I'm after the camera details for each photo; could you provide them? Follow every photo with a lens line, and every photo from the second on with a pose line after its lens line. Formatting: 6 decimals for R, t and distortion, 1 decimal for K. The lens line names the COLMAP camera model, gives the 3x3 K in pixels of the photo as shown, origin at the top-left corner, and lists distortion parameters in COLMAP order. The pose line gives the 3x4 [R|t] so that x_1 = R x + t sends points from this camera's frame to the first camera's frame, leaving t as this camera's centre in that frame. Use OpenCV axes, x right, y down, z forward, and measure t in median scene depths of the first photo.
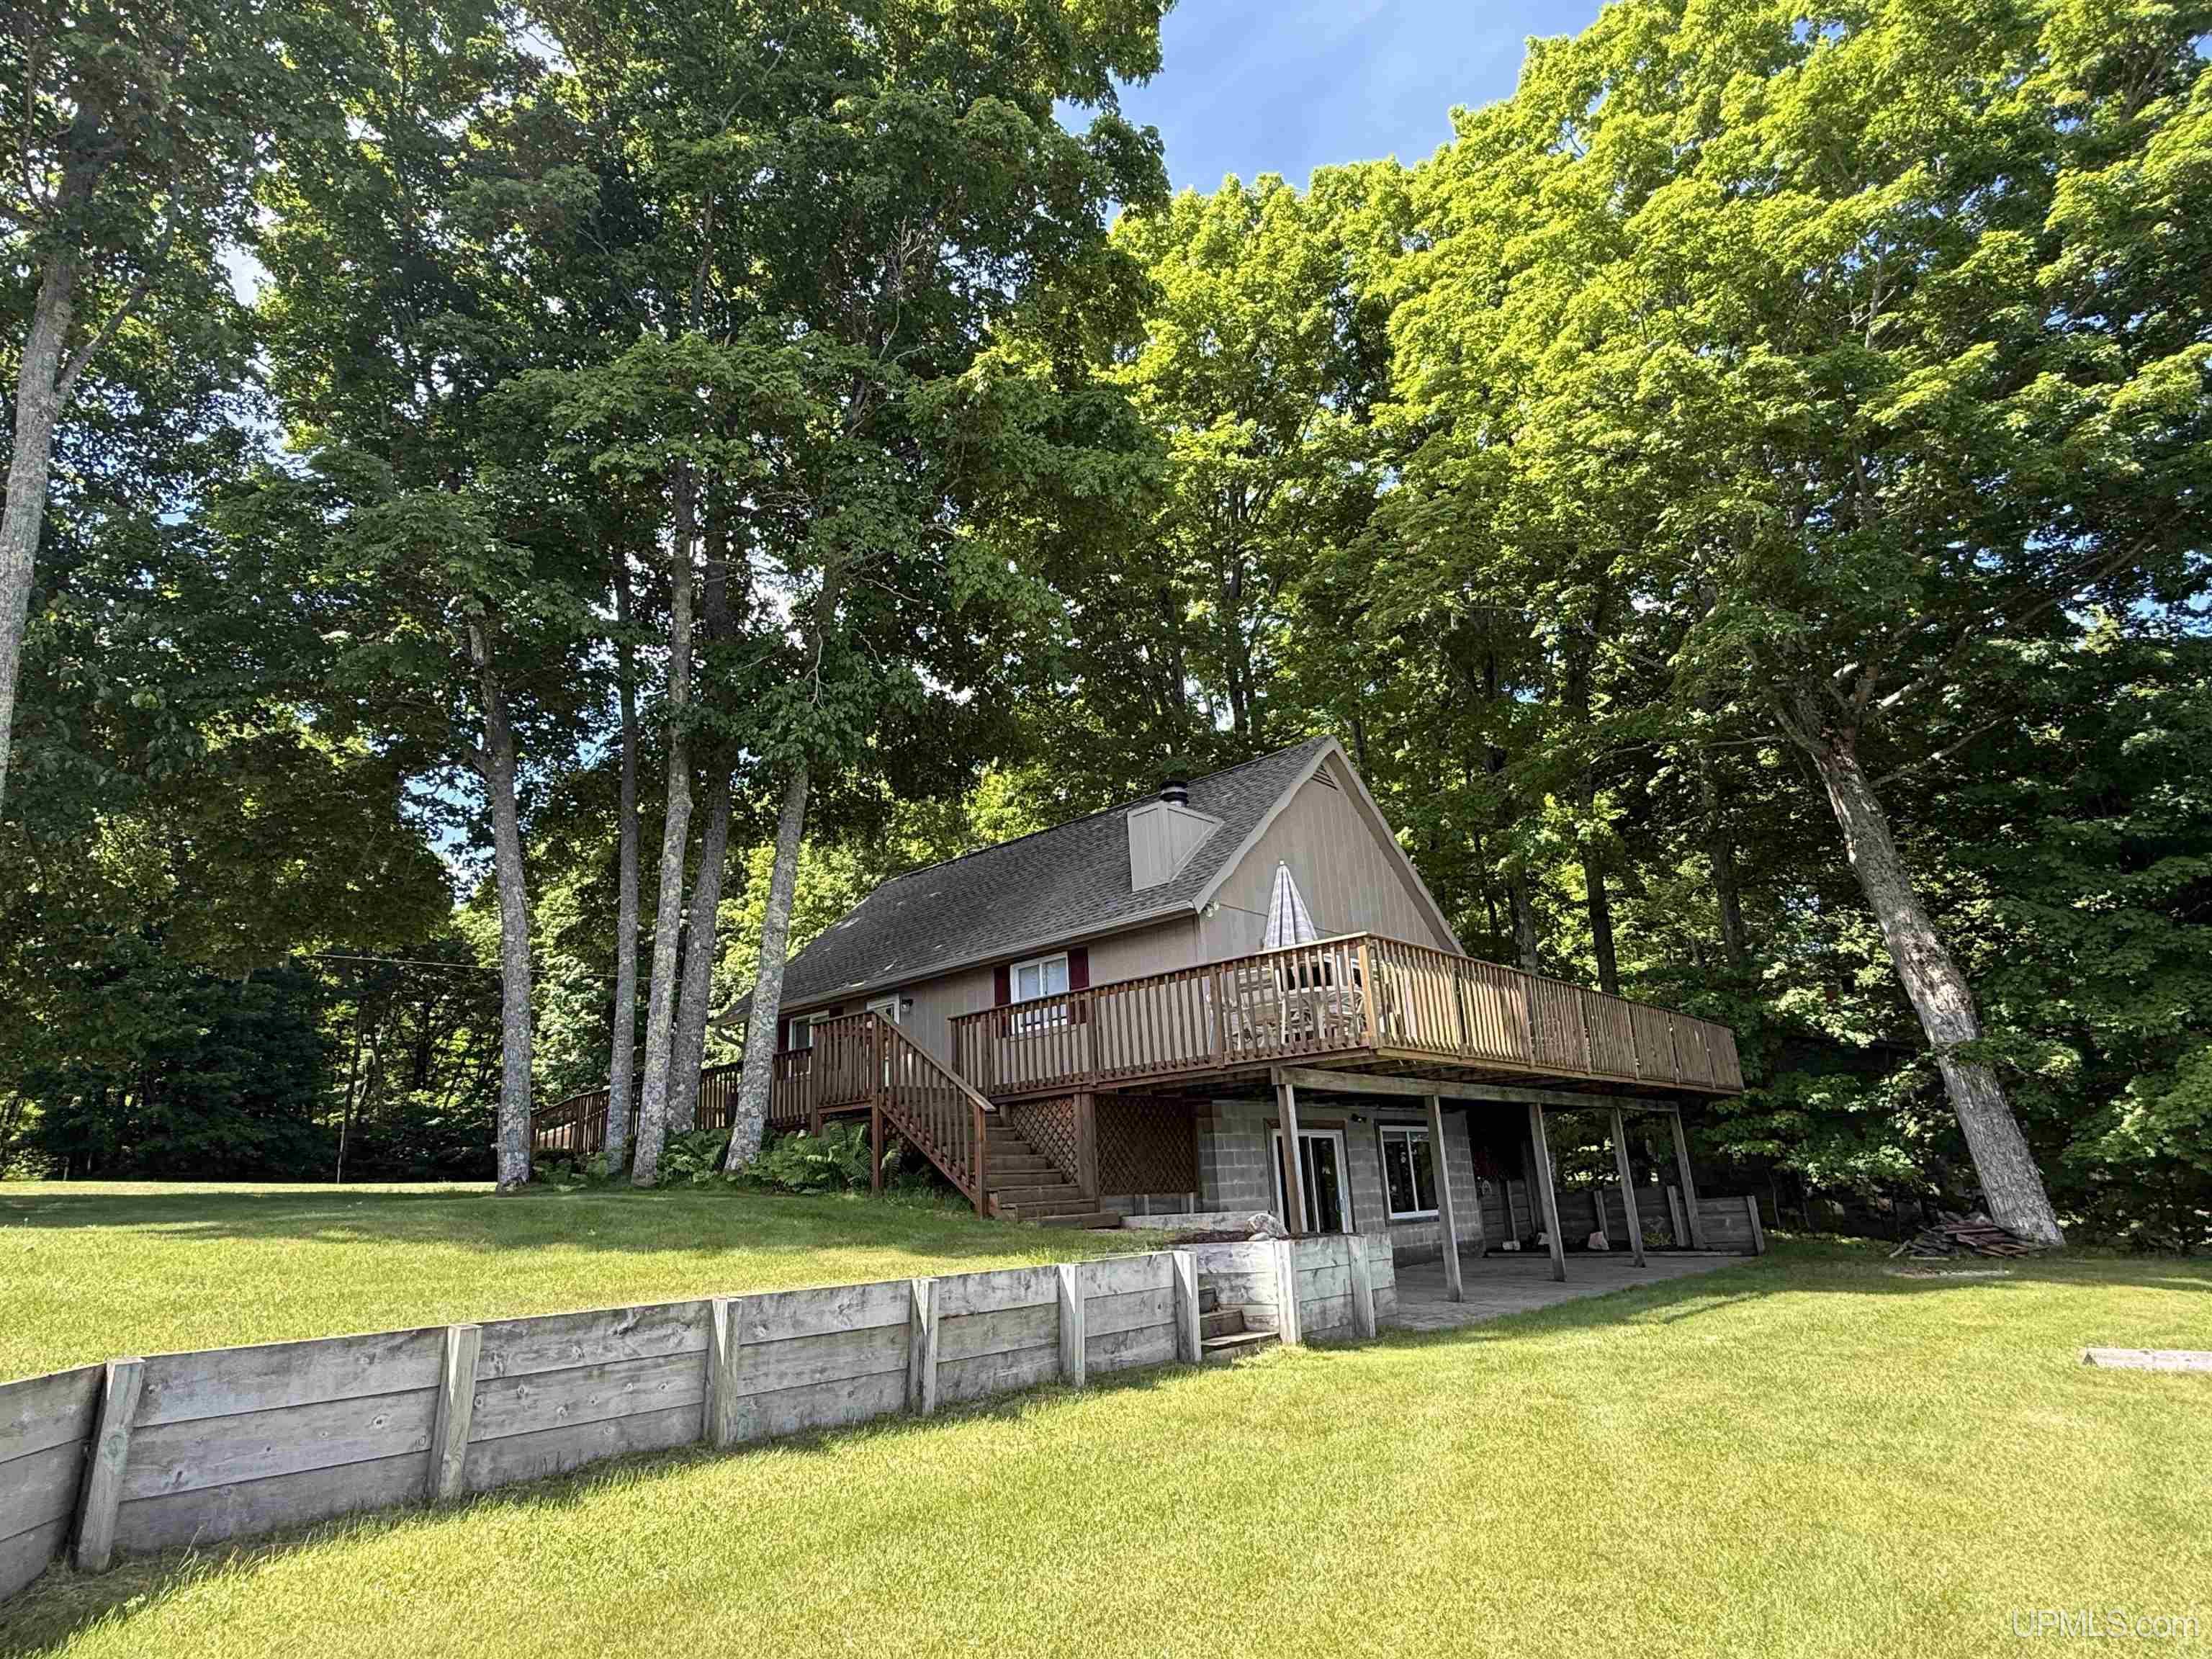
lens RADIAL K [[1224.5, 0, 1110.0], [0, 1224.5, 821.9], [0, 0, 1]] dist [-0.001210, 0.002609]
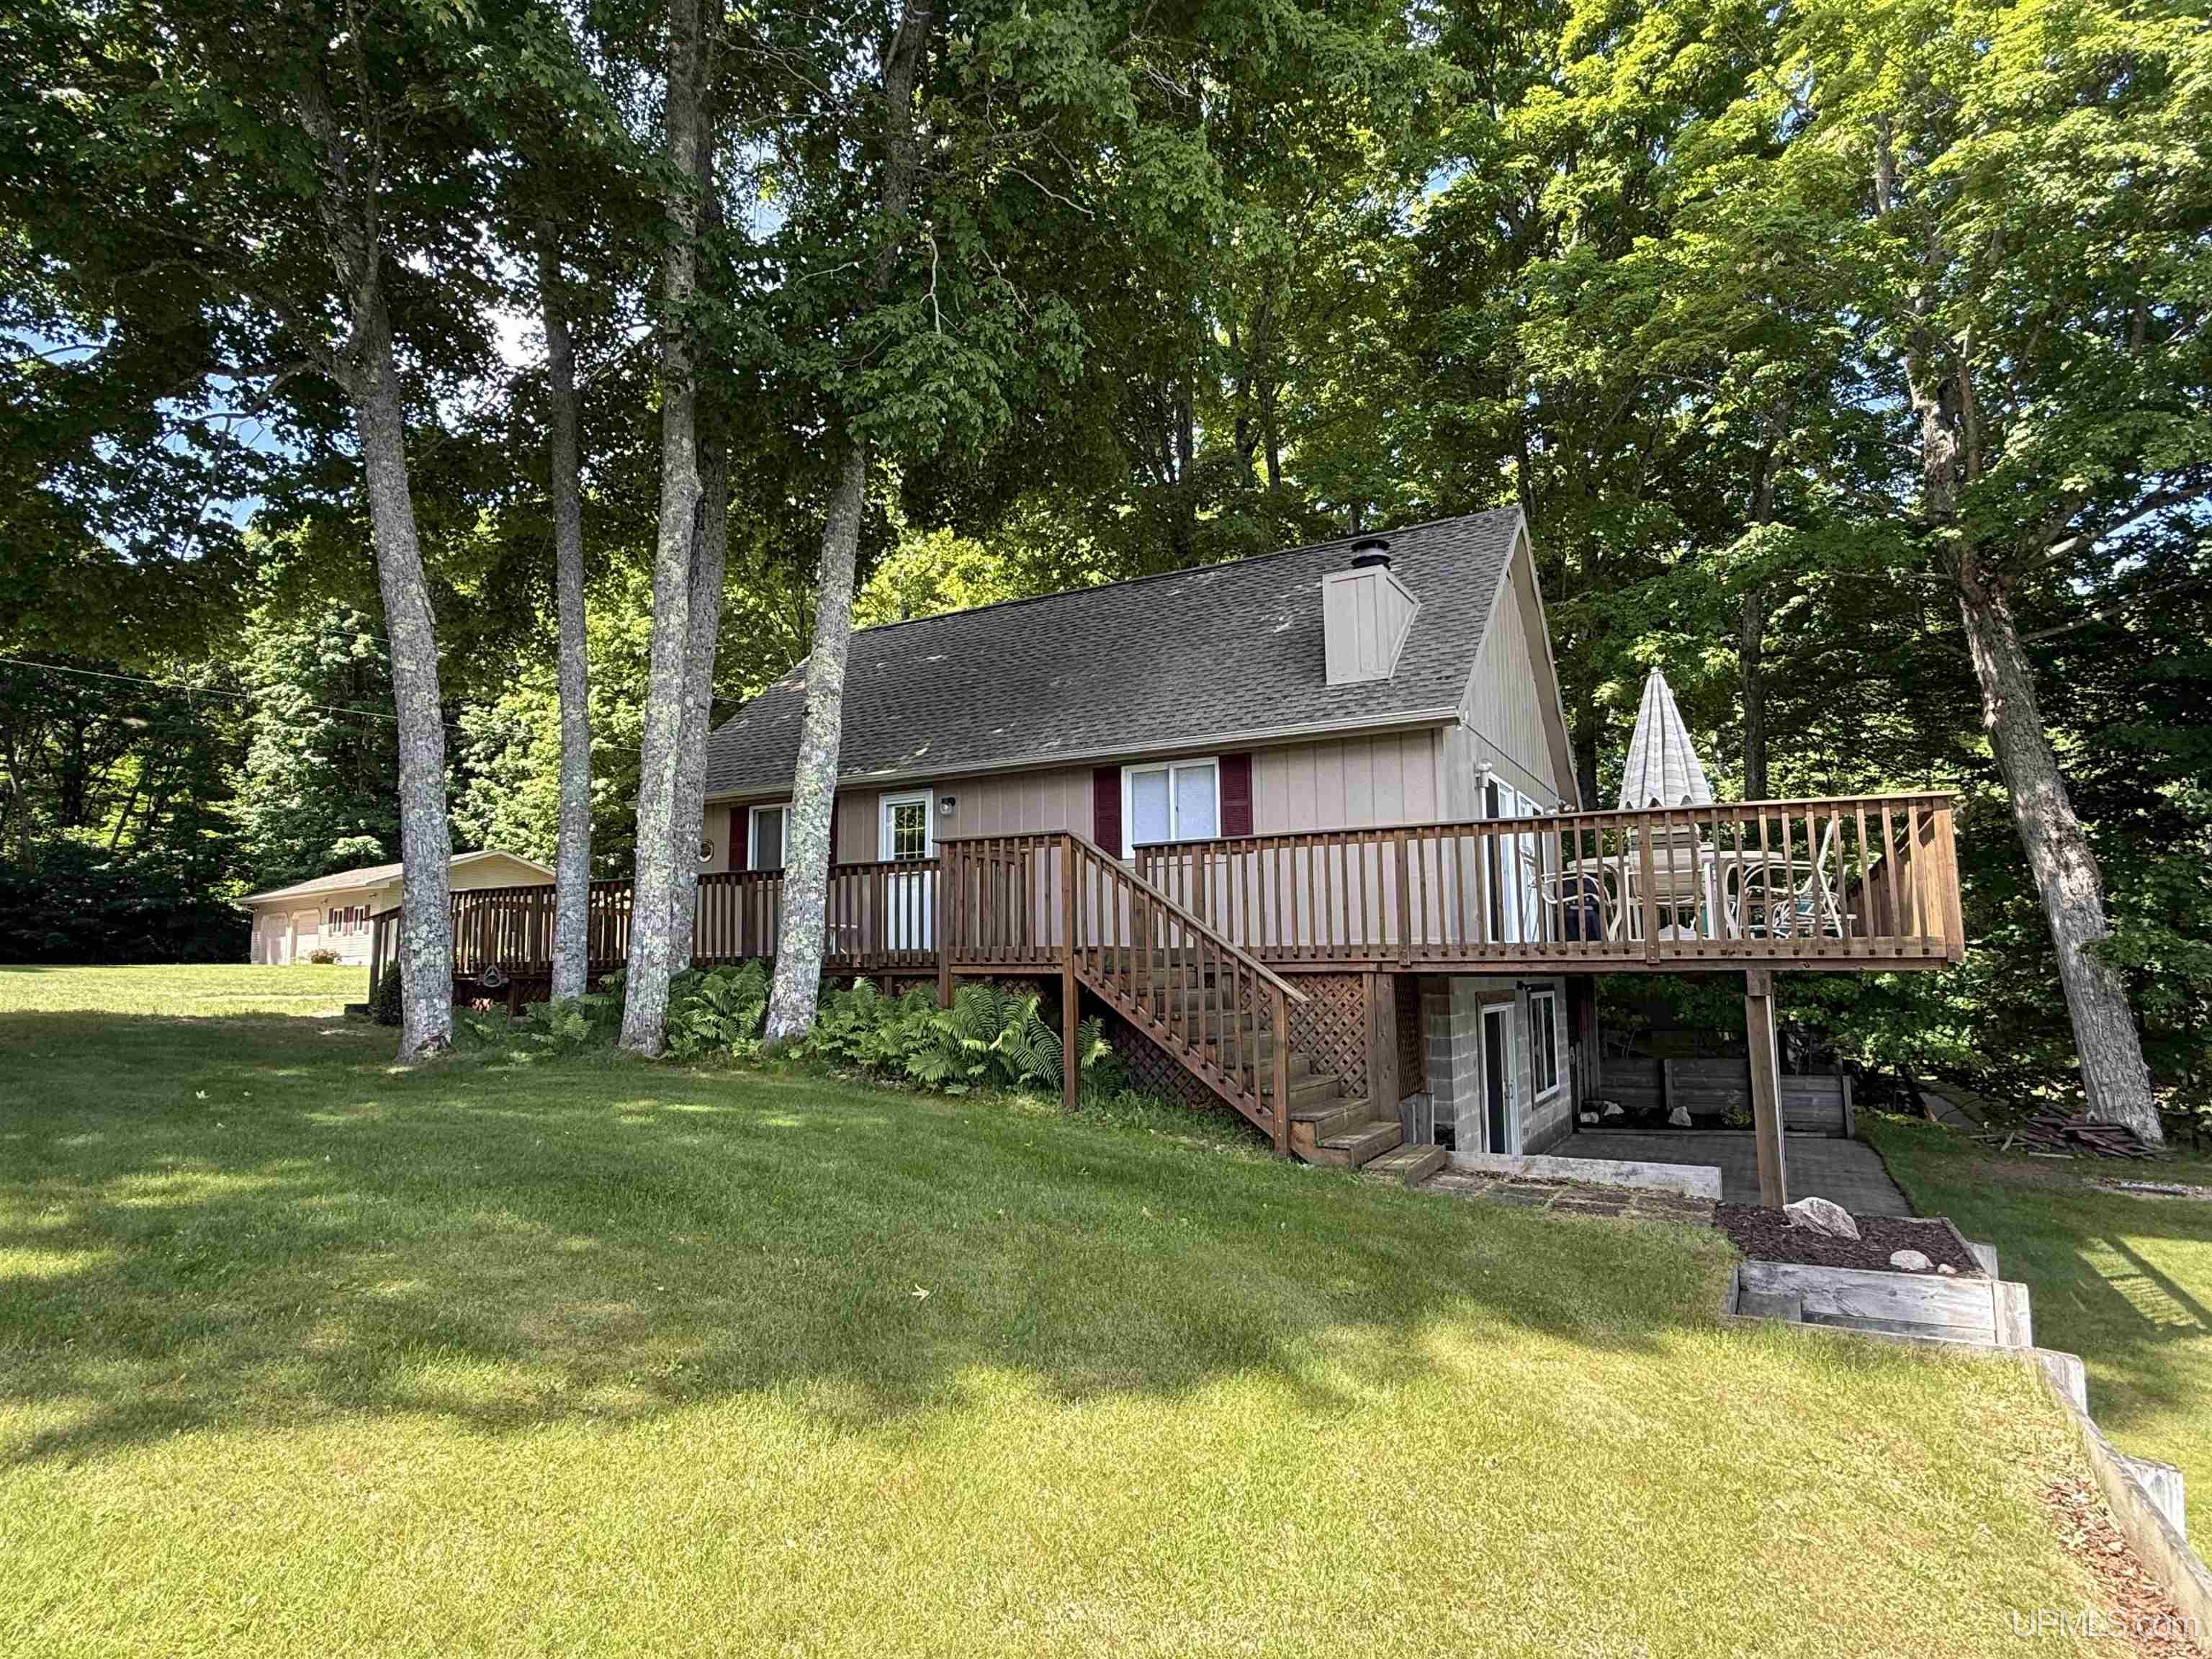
lens RADIAL K [[1215.2, 0, 1106.0], [0, 1215.2, 829.5], [0, 0, 1]] dist [-0.002150, -0.000186]
pose [[0.974292, 0.069726, 0.214229, -0.235804], [-0.107180, 0.979853, 0.168525, 0.029778], [-0.198162, -0.187153, 0.962136, 0.273253]]
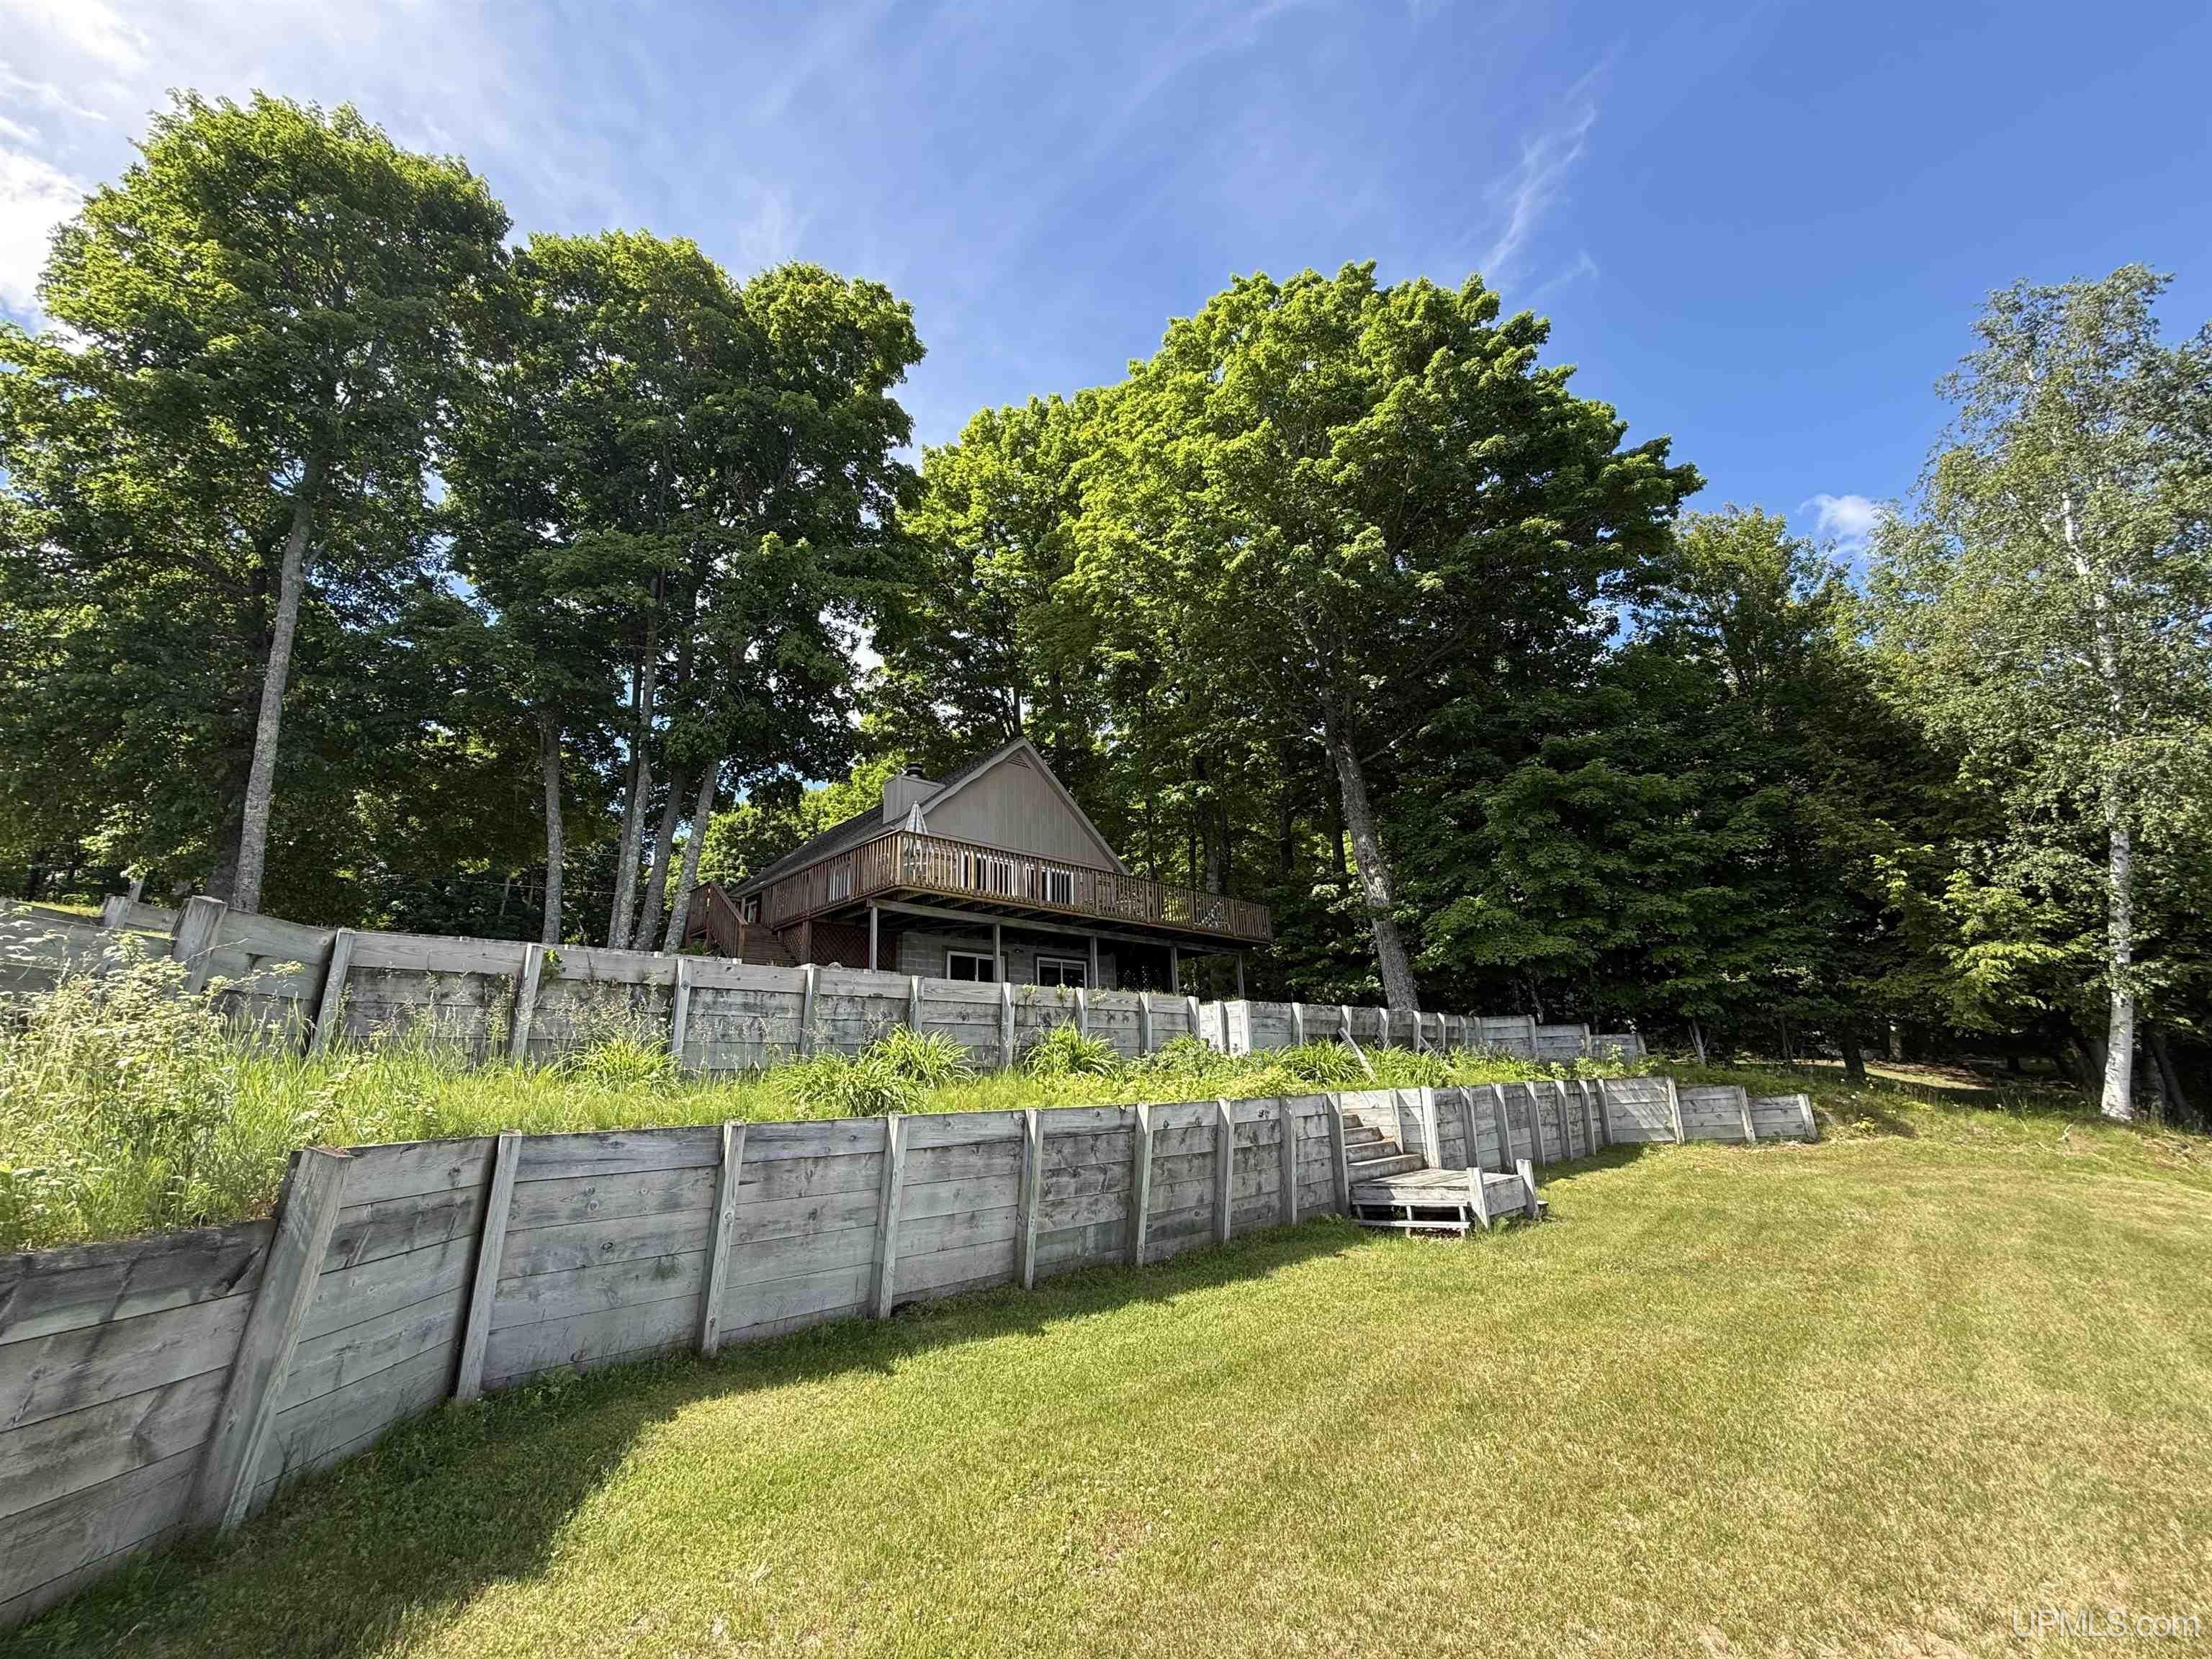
lens RADIAL K [[878.8, 0, 1109.7], [0, 878.8, 829.2], [0, 0, 1]] dist [-0.002110, -0.000633]
pose [[0.995691, 0.007913, -0.092394, 0.428483], [-0.004447, 0.999281, 0.037653, 0.021213], [0.092625, -0.037080, 0.995010, -0.263512]]
